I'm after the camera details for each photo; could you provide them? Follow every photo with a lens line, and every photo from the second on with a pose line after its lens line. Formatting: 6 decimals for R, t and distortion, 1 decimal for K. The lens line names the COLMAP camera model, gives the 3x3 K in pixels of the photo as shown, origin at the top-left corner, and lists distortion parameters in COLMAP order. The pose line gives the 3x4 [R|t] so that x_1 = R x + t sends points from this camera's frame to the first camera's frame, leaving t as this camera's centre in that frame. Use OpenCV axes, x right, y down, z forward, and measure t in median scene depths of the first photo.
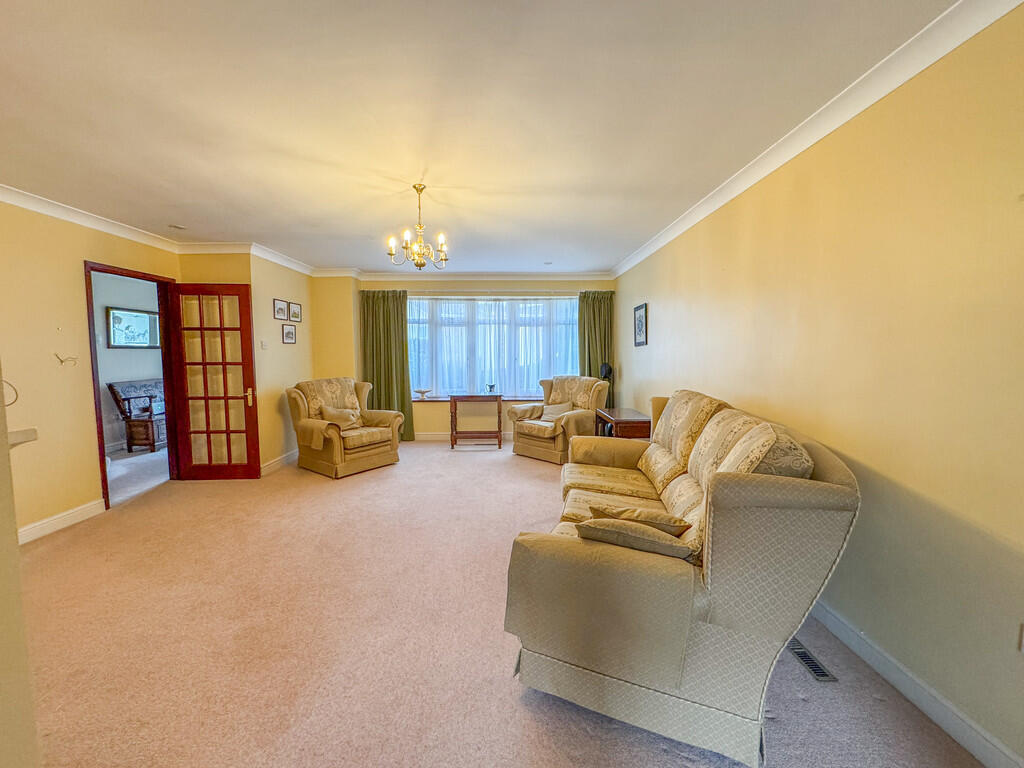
lens RADIAL K [[413.9, 0, 512.7], [0, 413.9, 382.5], [0, 0, 1]] dist [-0.002761, -0.000291]
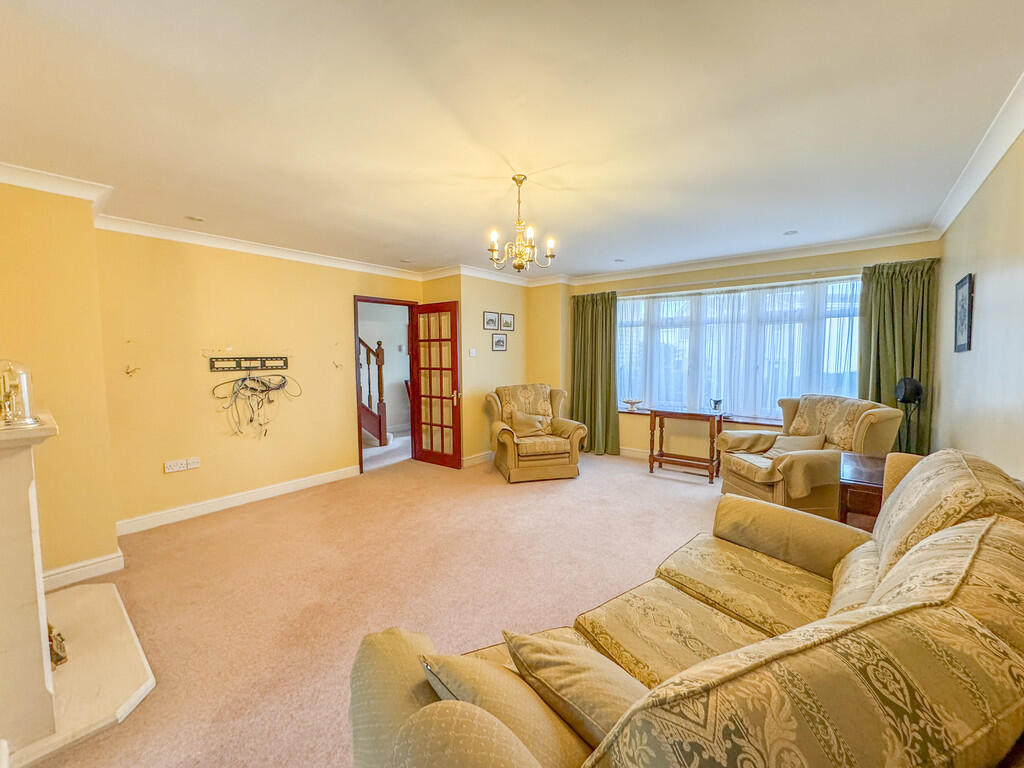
lens RADIAL K [[413.9, 0, 511.9], [0, 413.9, 382.3], [0, 0, 1]] dist [-0.002761, -0.000291]
pose [[0.764725, 0.042158, -0.642976, 0.212341], [-0.043677, 0.998954, 0.013550, -0.029407], [0.642875, 0.017721, 0.765766, 0.193850]]
